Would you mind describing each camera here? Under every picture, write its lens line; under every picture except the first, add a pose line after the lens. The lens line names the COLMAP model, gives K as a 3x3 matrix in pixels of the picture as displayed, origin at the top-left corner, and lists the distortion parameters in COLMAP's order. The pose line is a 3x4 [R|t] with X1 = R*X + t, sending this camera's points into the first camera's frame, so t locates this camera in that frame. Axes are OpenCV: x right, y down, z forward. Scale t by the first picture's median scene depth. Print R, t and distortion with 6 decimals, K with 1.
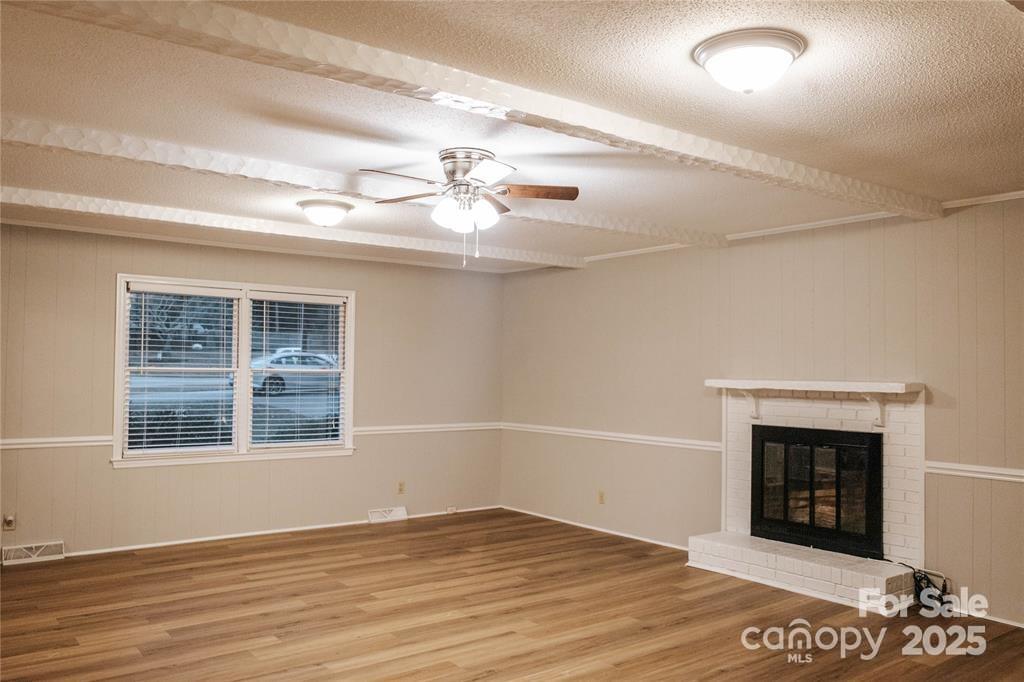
lens RADIAL K [[804.1, 0, 509.5], [0, 804.1, 346.0], [0, 0, 1]] dist [-0.028037, 0.004300]
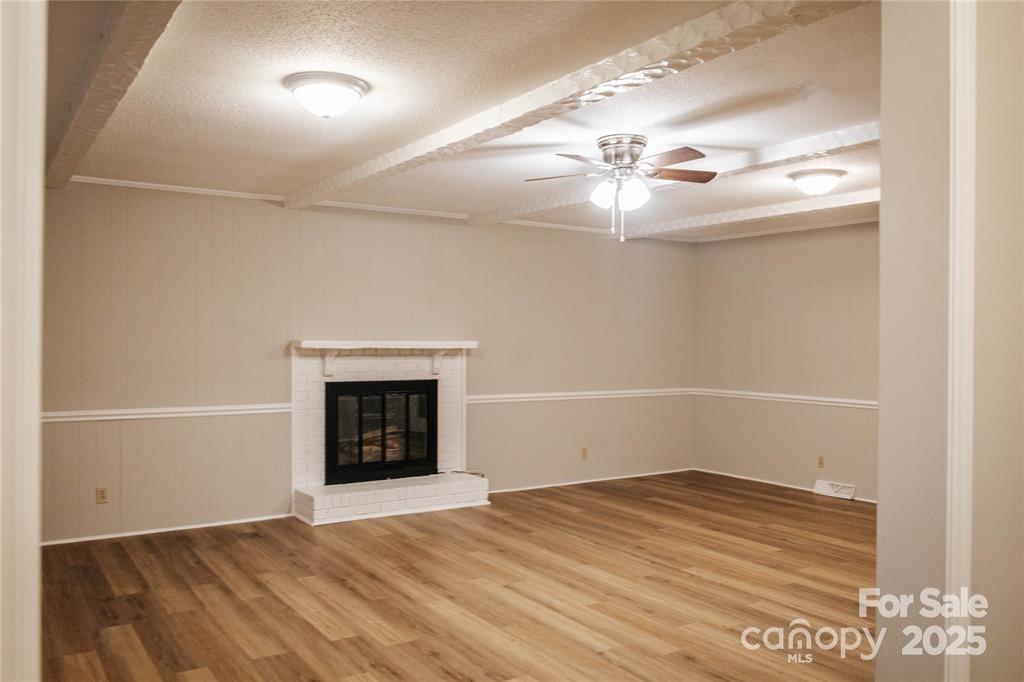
lens RADIAL K [[819.2, 0, 515.3], [0, 819.2, 345.7], [0, 0, 1]] dist [-0.063831, 0.067829]
pose [[0.065244, -0.020147, 0.997666, -0.883470], [-0.039750, 0.998950, 0.022772, 0.017283], [-0.997077, -0.041143, 0.064375, 0.786805]]
